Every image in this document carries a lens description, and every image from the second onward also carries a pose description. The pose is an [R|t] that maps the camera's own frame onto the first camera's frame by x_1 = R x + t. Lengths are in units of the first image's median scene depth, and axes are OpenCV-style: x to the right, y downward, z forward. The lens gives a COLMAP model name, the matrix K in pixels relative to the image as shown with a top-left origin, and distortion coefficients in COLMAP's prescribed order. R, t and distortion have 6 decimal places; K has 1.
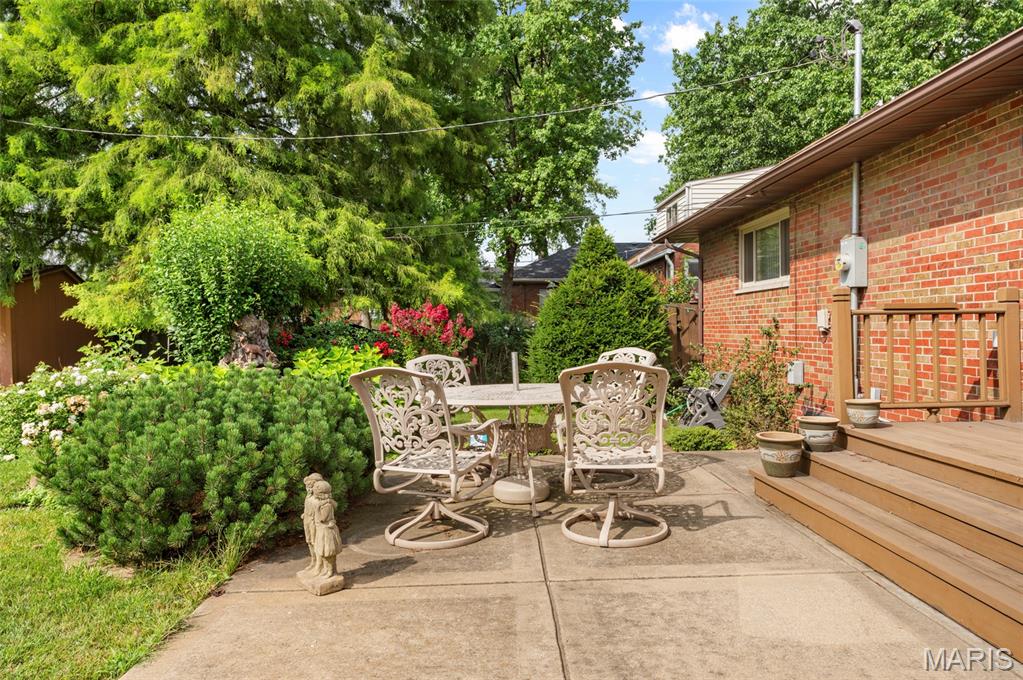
lens RADIAL K [[685.7, 0, 513.1], [0, 685.7, 337.9], [0, 0, 1]] dist [0.000616, -0.000284]
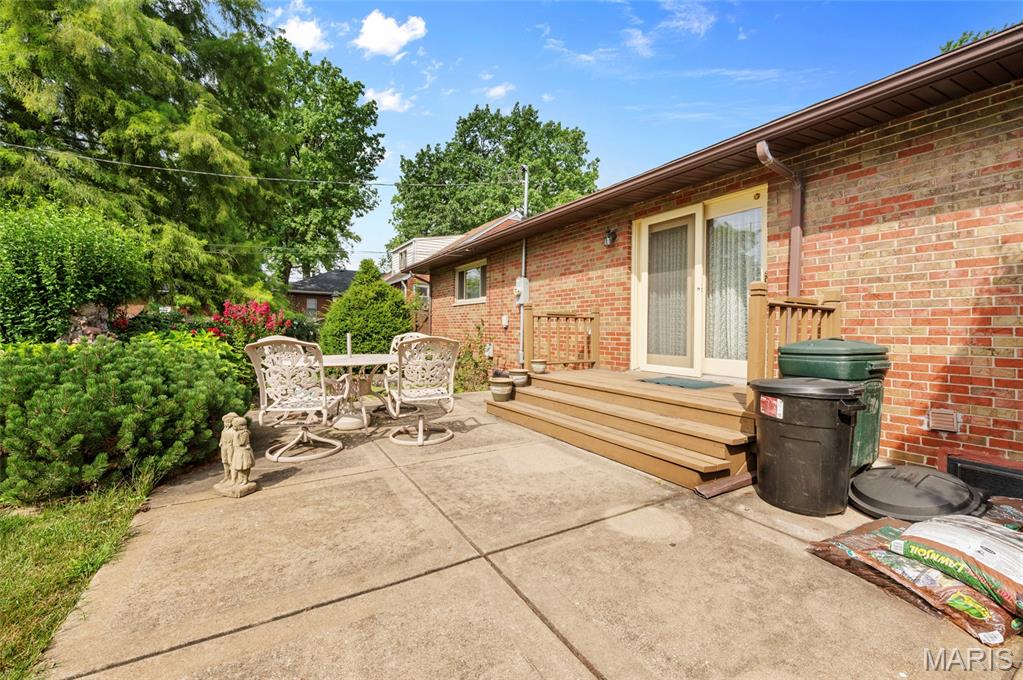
lens RADIAL K [[424.3, 0, 517.9], [0, 424.3, 326.3], [0, 0, 1]] dist [-0.001673, -0.000411]
pose [[0.871538, 0.022439, 0.489815, -0.090501], [-0.013434, 0.999670, -0.021893, 0.013767], [-0.490144, 0.012500, 0.871552, -0.021221]]
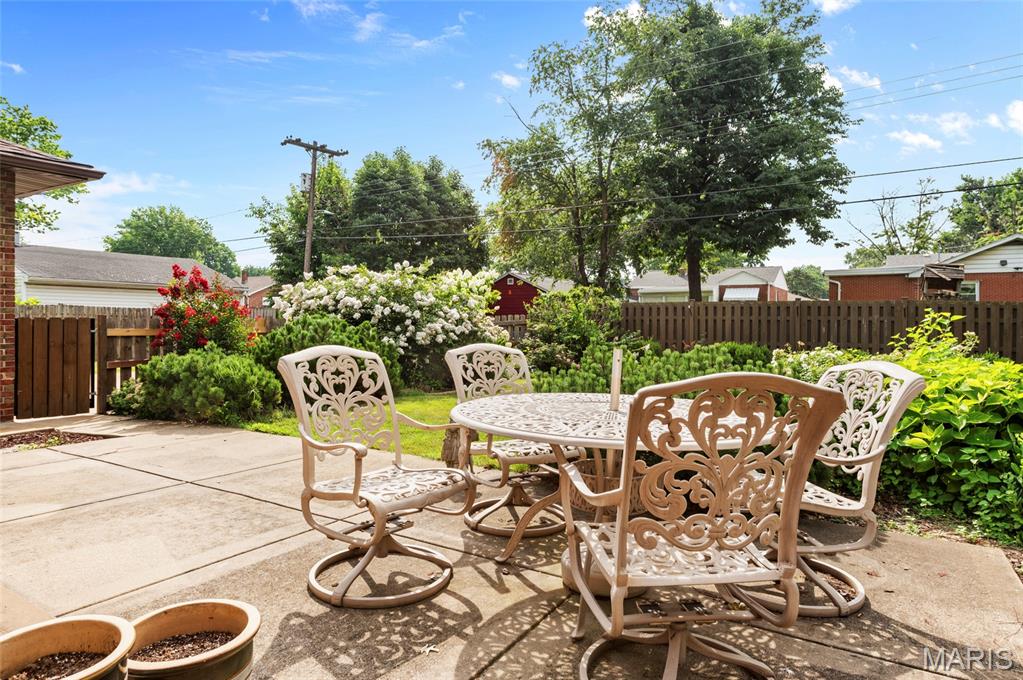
lens RADIAL K [[622.7, 0, 510.8], [0, 622.7, 337.0], [0, 0, 1]] dist [-0.000666, -0.000405]
pose [[-0.567401, 0.019885, -0.823202, 0.331941], [-0.000827, 0.999694, 0.024719, 0.004235], [0.823441, 0.014706, -0.567211, 0.802071]]
